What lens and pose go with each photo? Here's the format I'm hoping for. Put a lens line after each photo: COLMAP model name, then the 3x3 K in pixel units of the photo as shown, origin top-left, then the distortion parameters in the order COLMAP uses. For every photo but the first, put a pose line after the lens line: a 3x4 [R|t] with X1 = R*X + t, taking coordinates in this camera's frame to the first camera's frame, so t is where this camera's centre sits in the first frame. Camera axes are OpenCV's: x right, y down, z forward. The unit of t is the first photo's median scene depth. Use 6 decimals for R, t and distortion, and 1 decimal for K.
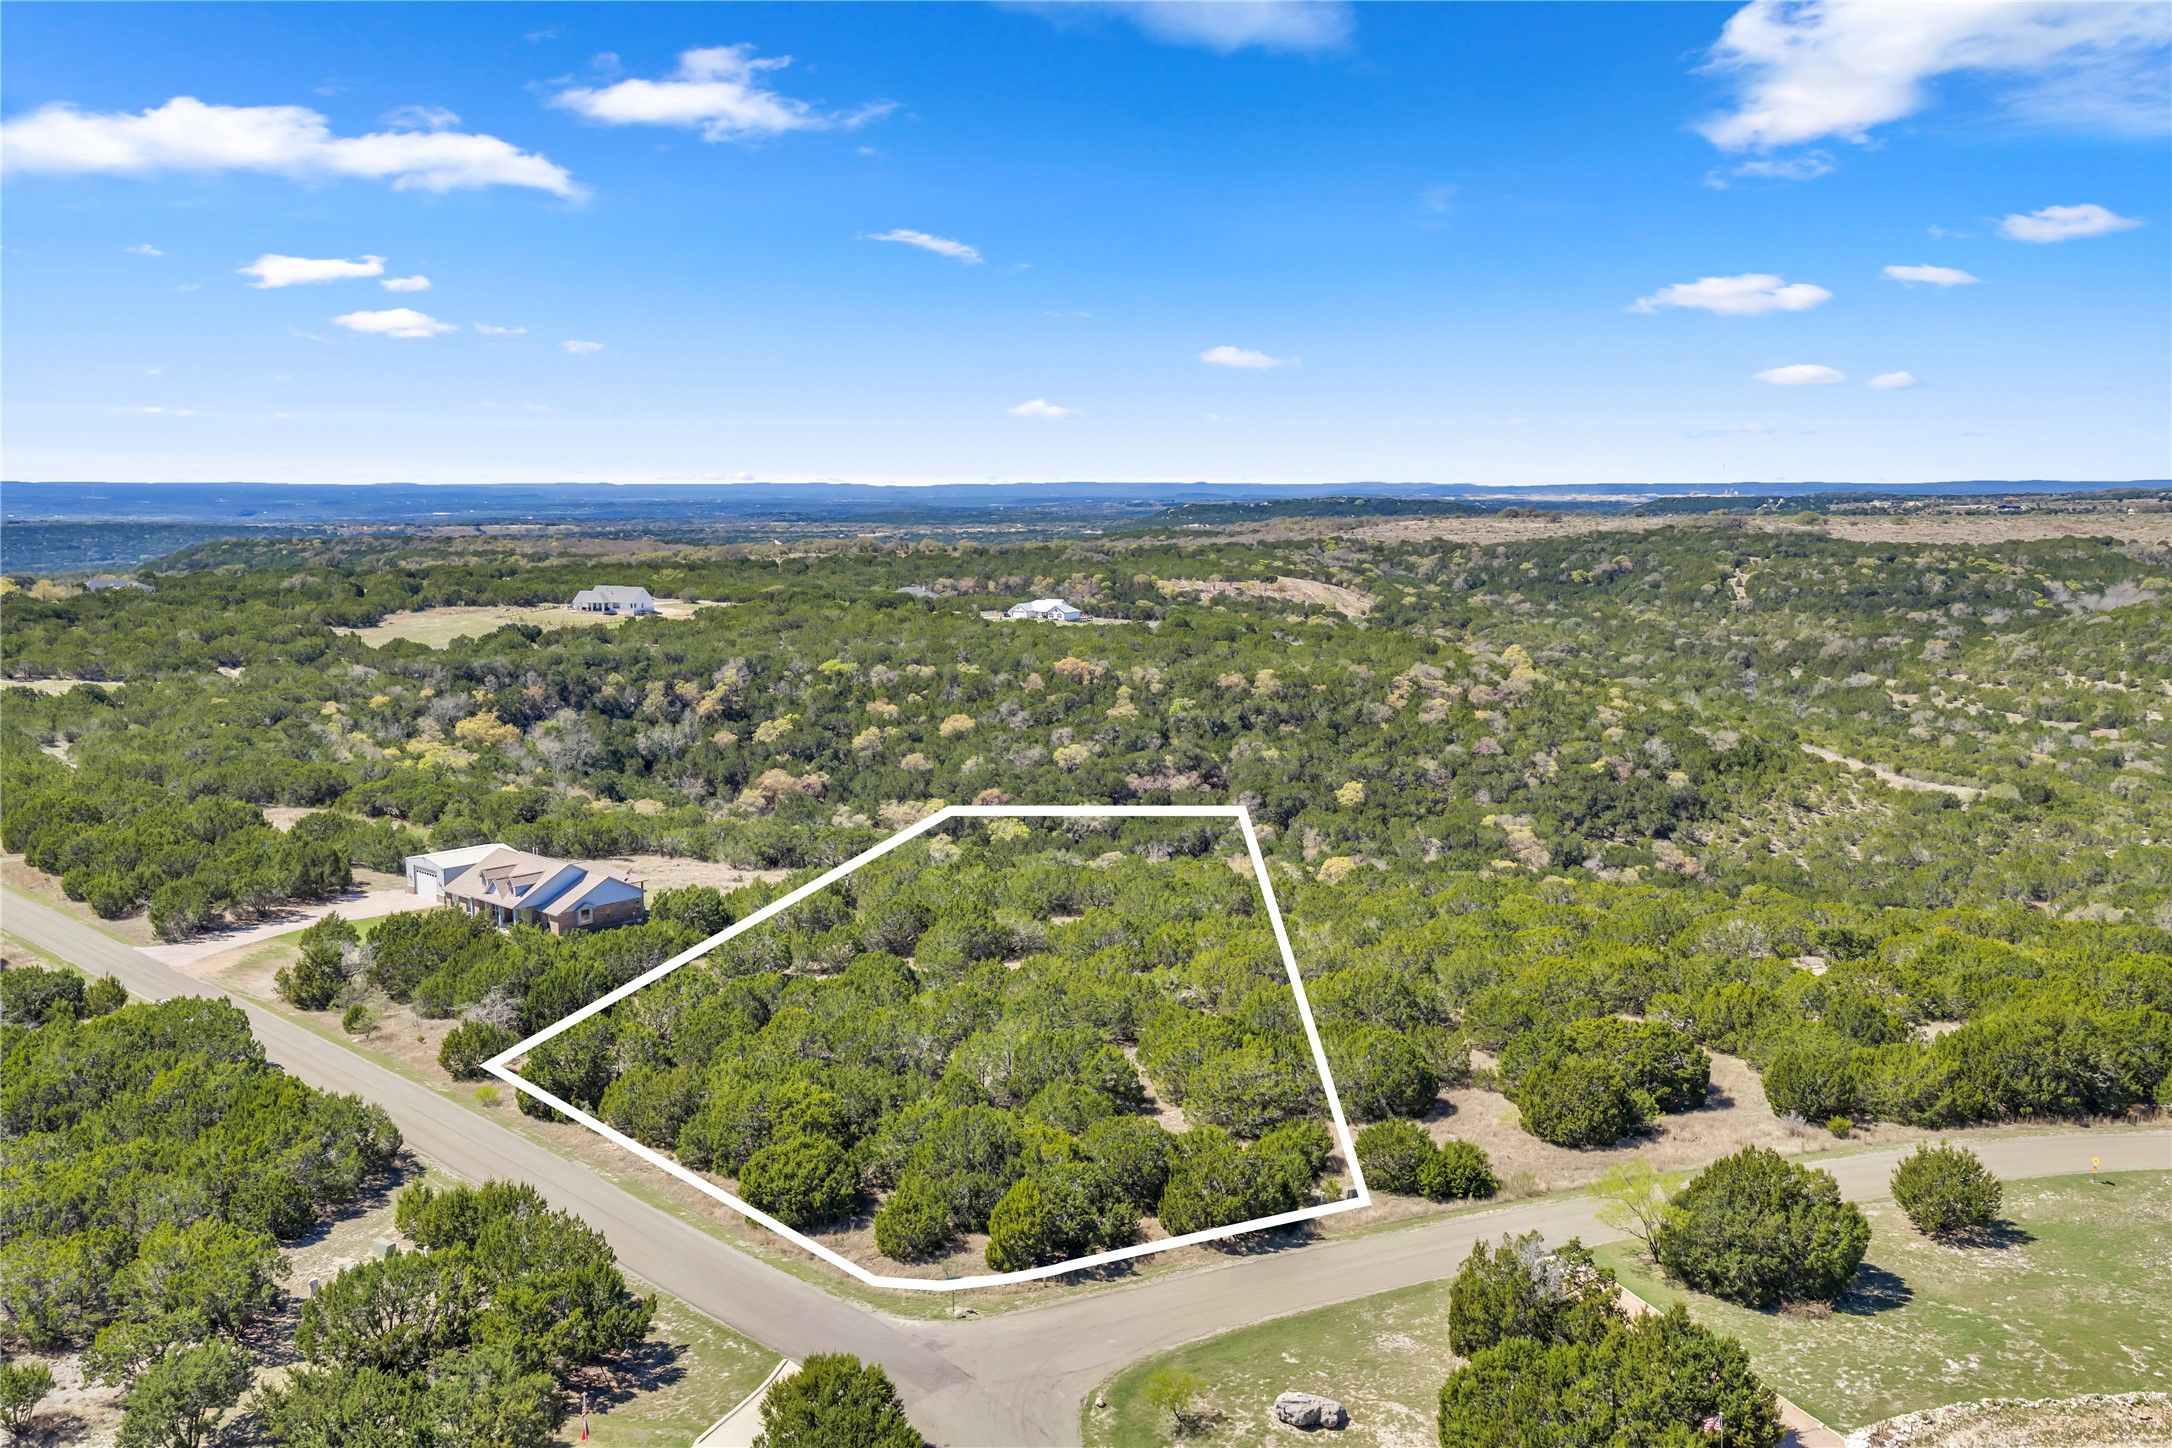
lens RADIAL K [[1795.0, 0, 1083.6], [0, 1795.0, 723.4], [0, 0, 1]] dist [0.022743, -0.038734]
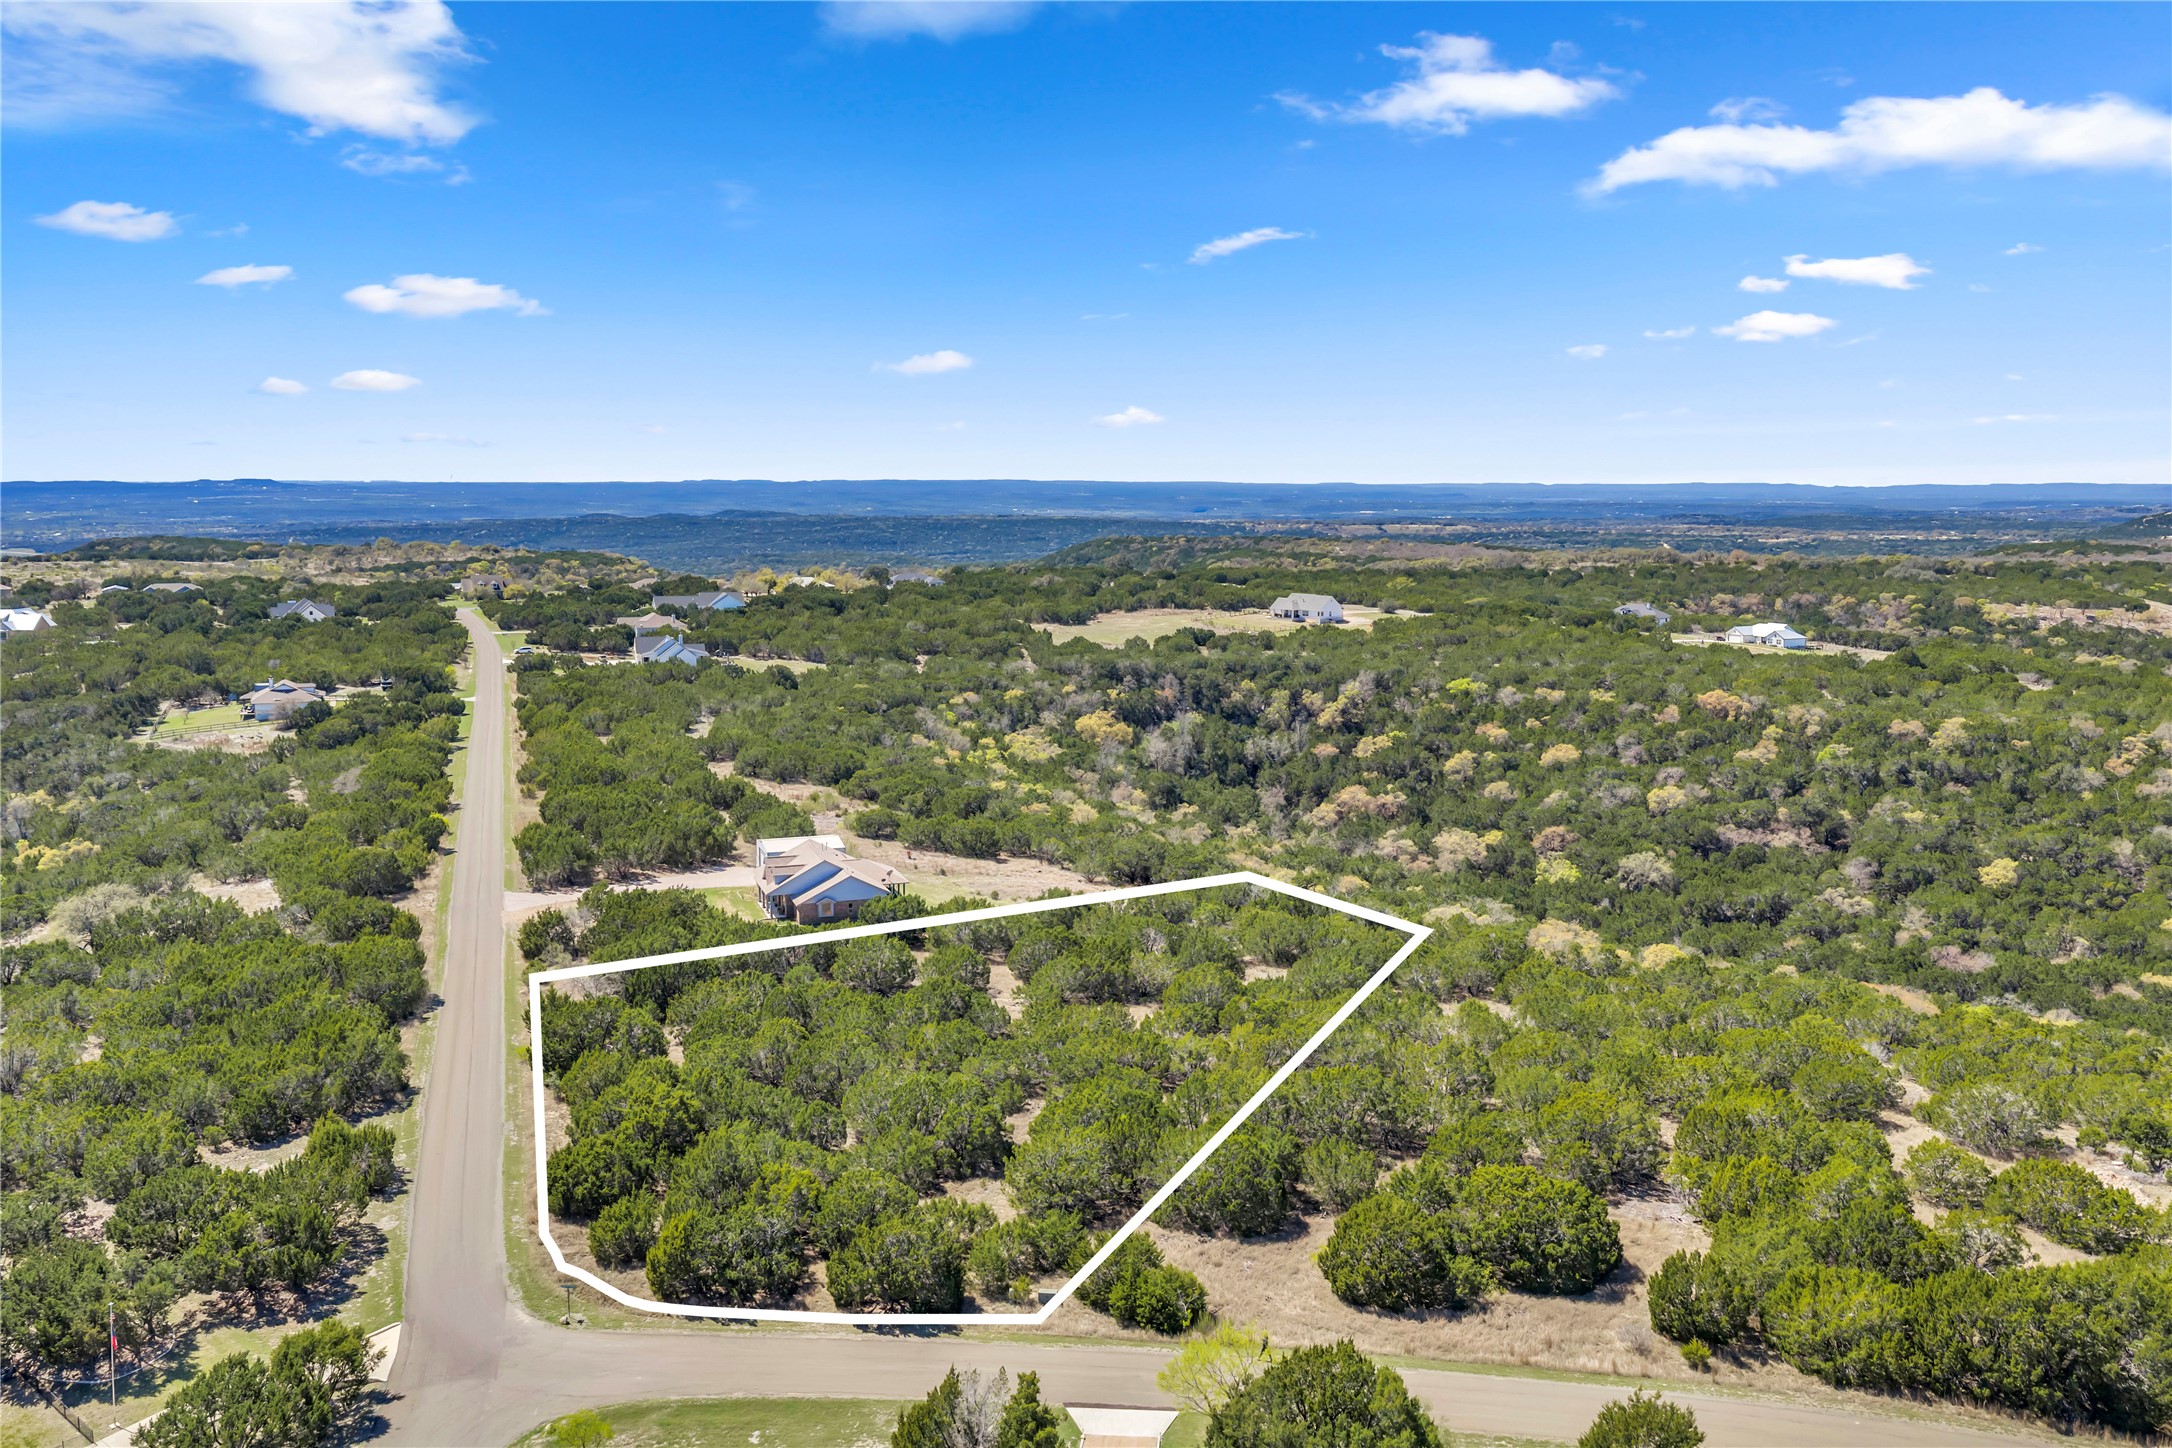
lens RADIAL K [[1795.0, 0, 1083.6], [0, 1795.0, 723.4], [0, 0, 1]] dist [0.022743, -0.038734]
pose [[0.875703, 0.068067, -0.478029, 0.150808], [-0.067864, 0.997537, 0.017719, -0.014485], [0.478058, 0.016925, 0.878165, 0.043940]]
